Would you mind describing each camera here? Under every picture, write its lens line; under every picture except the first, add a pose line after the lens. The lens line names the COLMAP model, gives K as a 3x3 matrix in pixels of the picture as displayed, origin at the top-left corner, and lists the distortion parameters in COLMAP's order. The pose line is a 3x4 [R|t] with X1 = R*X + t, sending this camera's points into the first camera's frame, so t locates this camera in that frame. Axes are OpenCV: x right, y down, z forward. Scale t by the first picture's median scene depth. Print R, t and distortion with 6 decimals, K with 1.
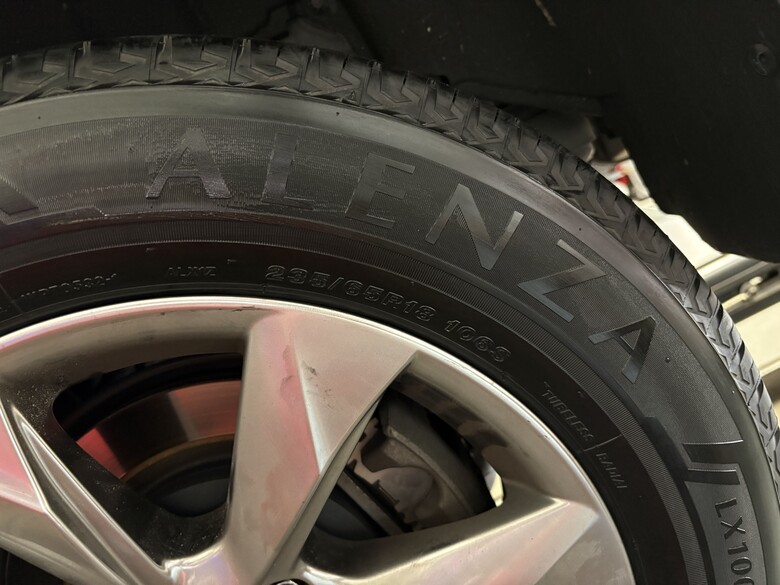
lens RADIAL K [[588.4, 0, 390.0], [0, 588.4, 292.5], [0, 0, 1]] dist [-0.004064, -0.005231]
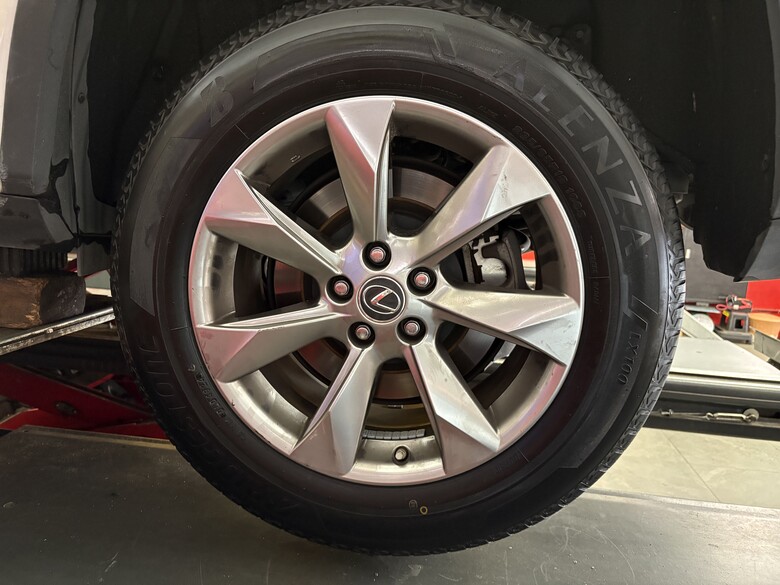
lens RADIAL K [[577.2, 0, 390.0], [0, 577.2, 292.5], [0, 0, 1]] dist [0.007710, 0.003002]
pose [[0.845315, 0.523754, -0.105472, -0.039616], [-0.523171, 0.851494, 0.035351, 0.694645], [0.108325, 0.025297, 0.993794, -1.325108]]
